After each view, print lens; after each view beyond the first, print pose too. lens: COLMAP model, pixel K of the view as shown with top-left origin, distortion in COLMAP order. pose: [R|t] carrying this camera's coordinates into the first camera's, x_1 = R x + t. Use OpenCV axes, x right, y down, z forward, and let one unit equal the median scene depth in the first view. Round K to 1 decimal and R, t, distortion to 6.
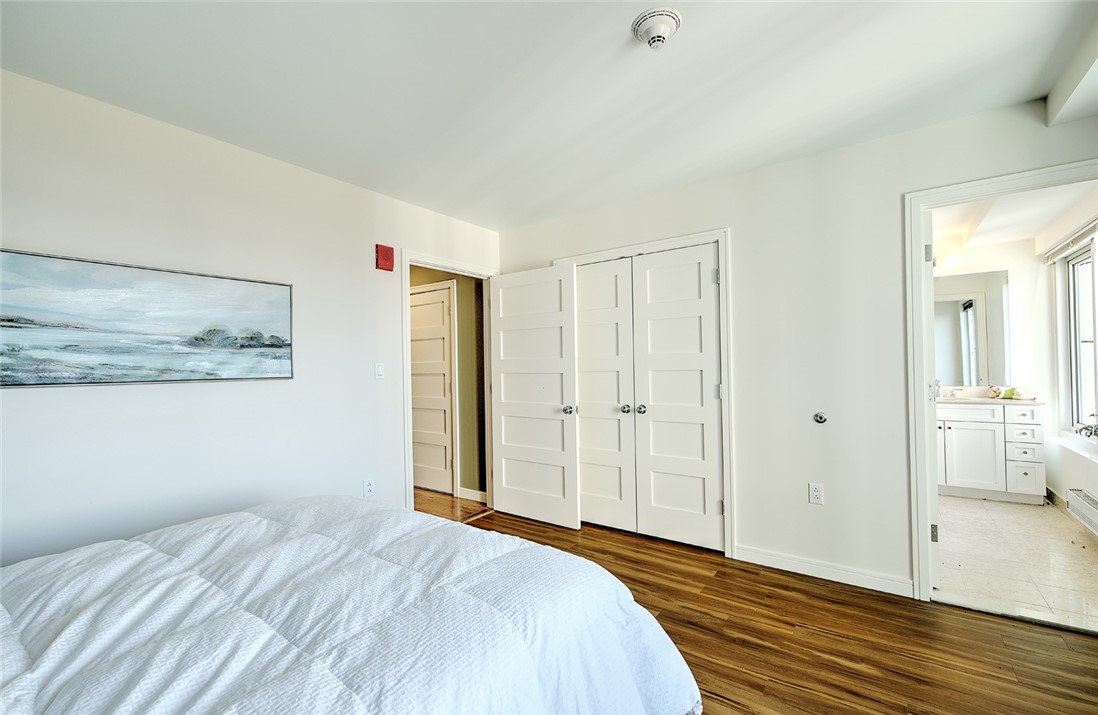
lens RADIAL K [[465.6, 0, 557.6], [0, 465.6, 362.4], [0, 0, 1]] dist [0.011795, 0.000137]
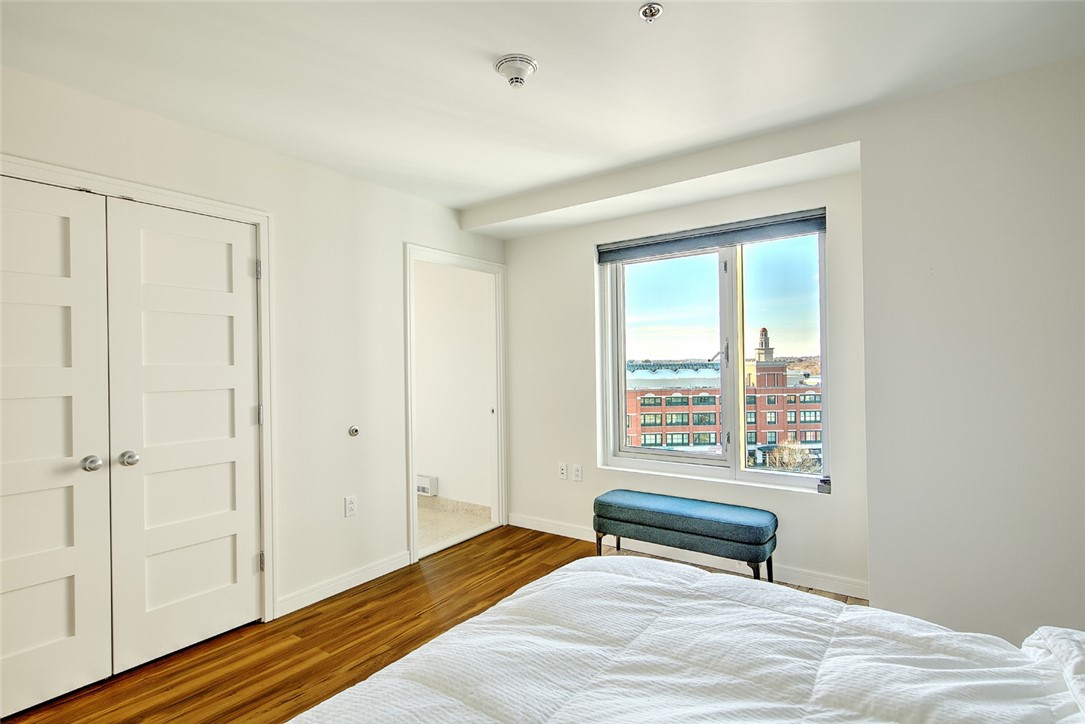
lens RADIAL K [[529.0, 0, 549.3], [0, 529.0, 362.6], [0, 0, 1]] dist [0.007391, -0.004943]
pose [[0.003191, 0.025186, 0.999678, -0.483972], [0.012619, 0.999602, -0.025224, 0.002459], [-0.999915, 0.012695, 0.002872, 0.446123]]
